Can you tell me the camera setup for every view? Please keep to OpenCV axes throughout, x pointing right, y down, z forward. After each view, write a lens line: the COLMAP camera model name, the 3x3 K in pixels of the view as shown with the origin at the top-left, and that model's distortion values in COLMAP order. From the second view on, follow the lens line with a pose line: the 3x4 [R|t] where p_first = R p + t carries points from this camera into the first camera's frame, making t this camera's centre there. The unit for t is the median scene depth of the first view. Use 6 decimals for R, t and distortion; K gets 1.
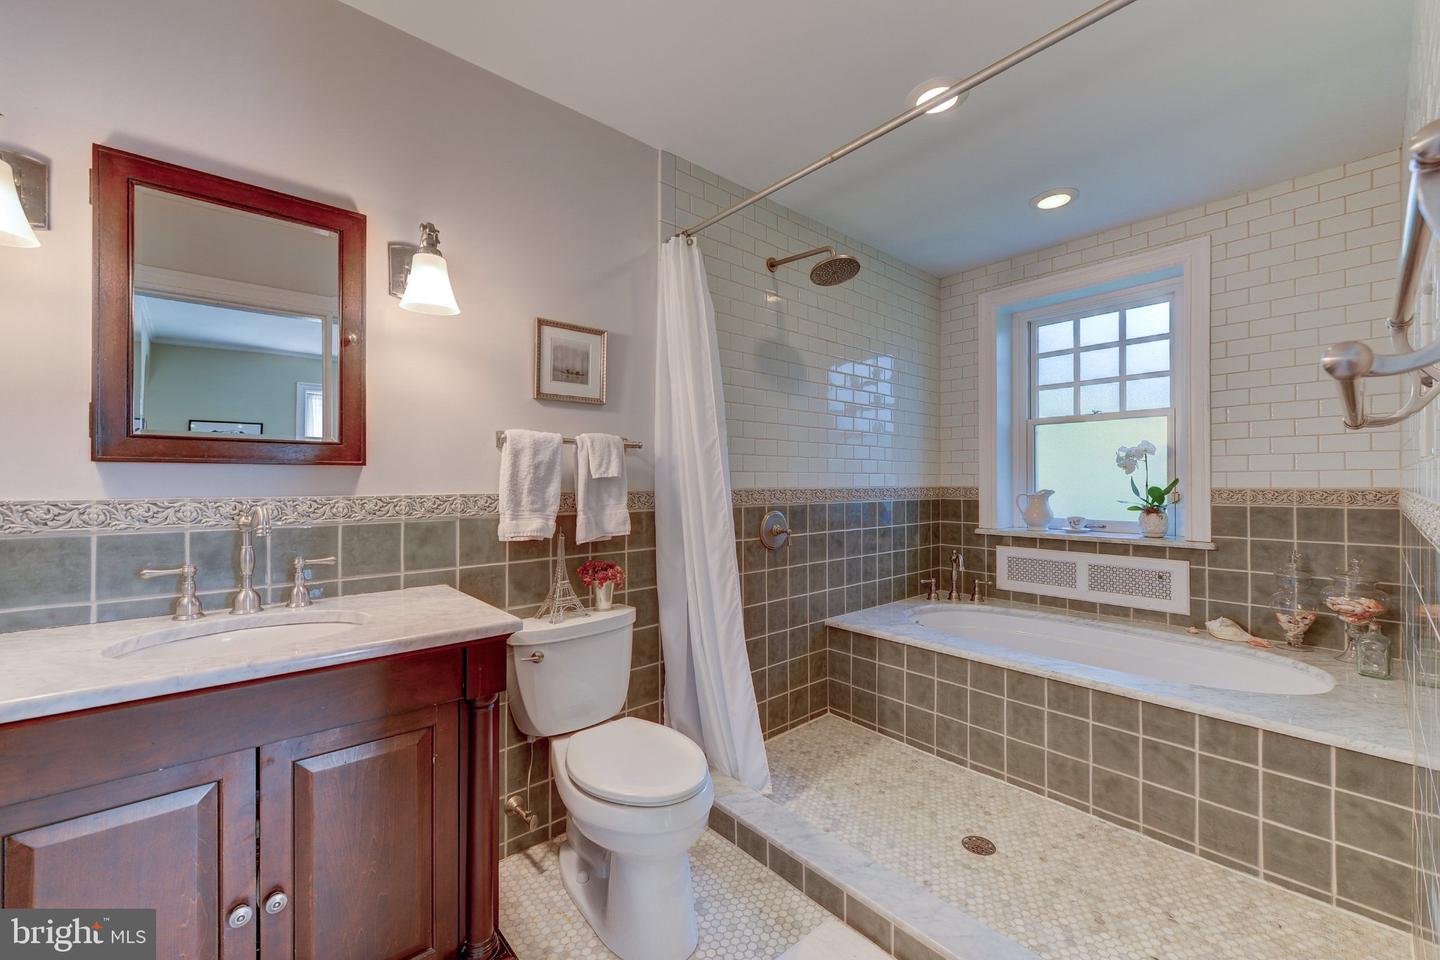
lens RADIAL K [[586.2, 0, 721.6], [0, 586.2, 480.5], [0, 0, 1]] dist [0.007456, -0.001618]
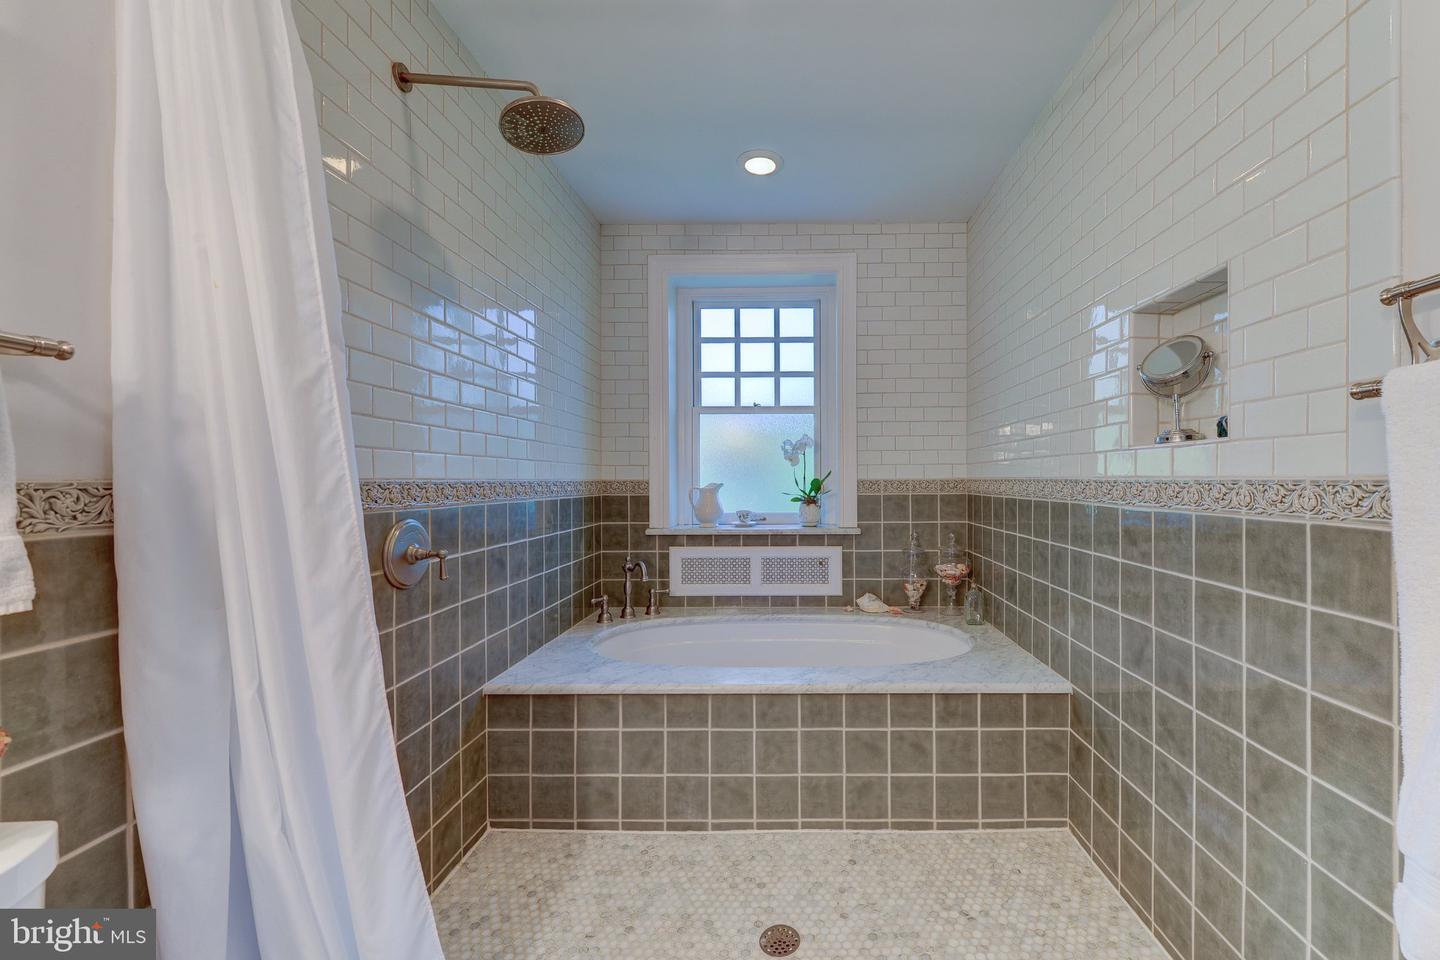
lens RADIAL K [[586.2, 0, 781.8], [0, 586.2, 483.0], [0, 0, 1]] dist [0.007456, -0.001618]
pose [[0.655339, -0.003747, 0.755326, -0.102661], [0.002079, 0.999993, 0.003158, 0.015731], [-0.755332, -0.000499, 0.655342, 0.366723]]
